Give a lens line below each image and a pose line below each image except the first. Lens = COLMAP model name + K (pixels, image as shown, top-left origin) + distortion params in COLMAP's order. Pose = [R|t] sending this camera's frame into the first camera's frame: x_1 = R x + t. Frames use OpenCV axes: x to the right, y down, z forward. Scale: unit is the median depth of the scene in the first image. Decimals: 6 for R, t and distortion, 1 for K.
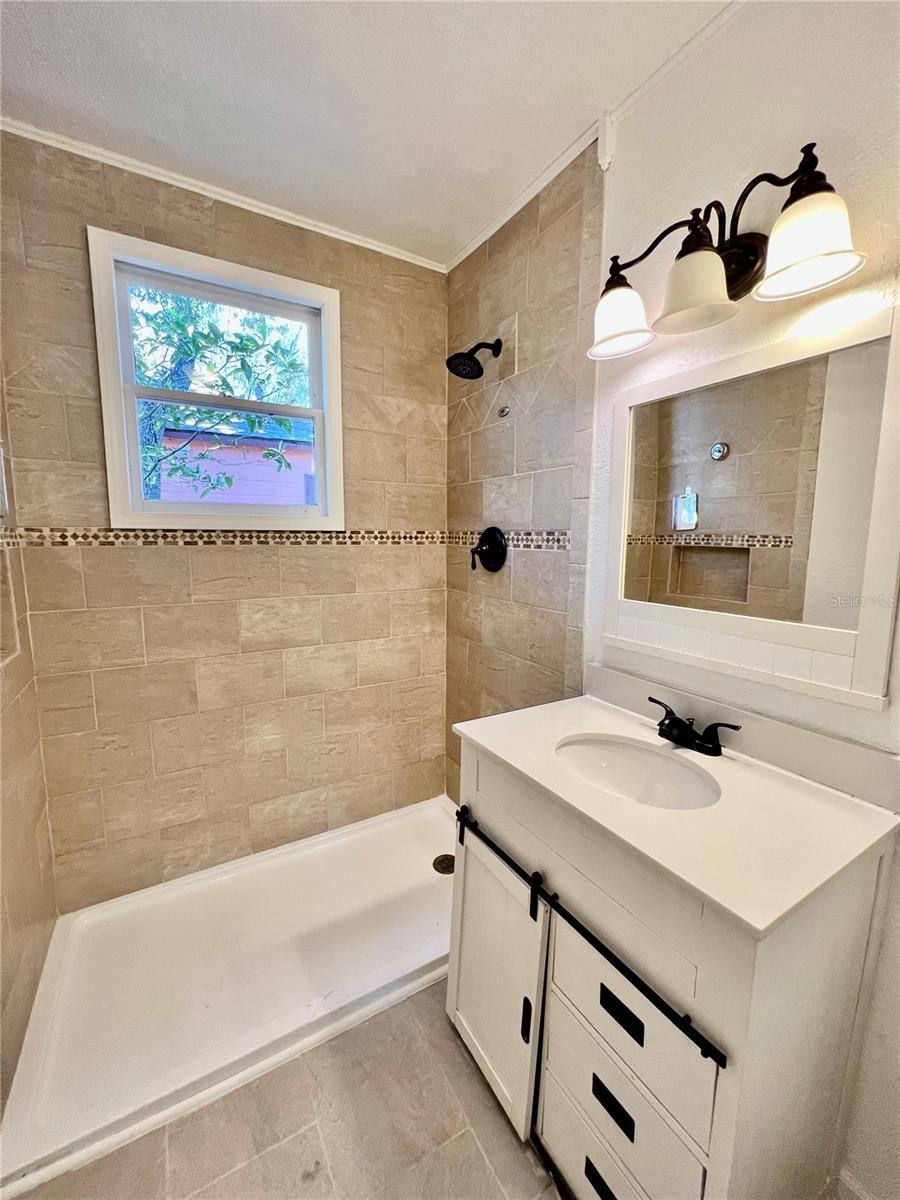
lens RADIAL K [[481.7, 0, 450.1], [0, 481.7, 601.2], [0, 0, 1]] dist [-0.000638, 0.000024]
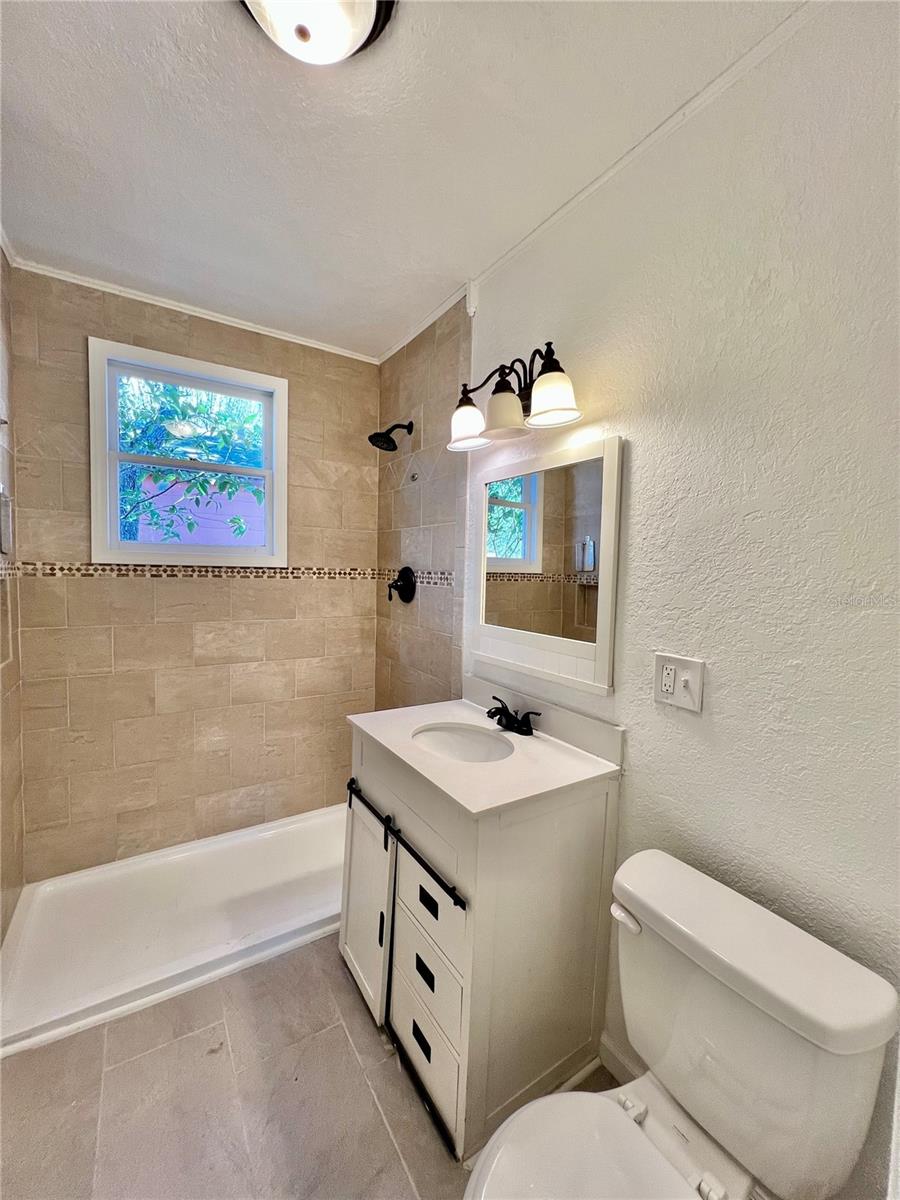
lens RADIAL K [[481.7, 0, 448.7], [0, 481.7, 599.7], [0, 0, 1]] dist [-0.000638, 0.000024]
pose [[0.999236, 0.015843, 0.035716, 0.191605], [-0.013251, 0.997340, -0.071672, 0.022625], [-0.036757, 0.071144, 0.996789, -0.291950]]
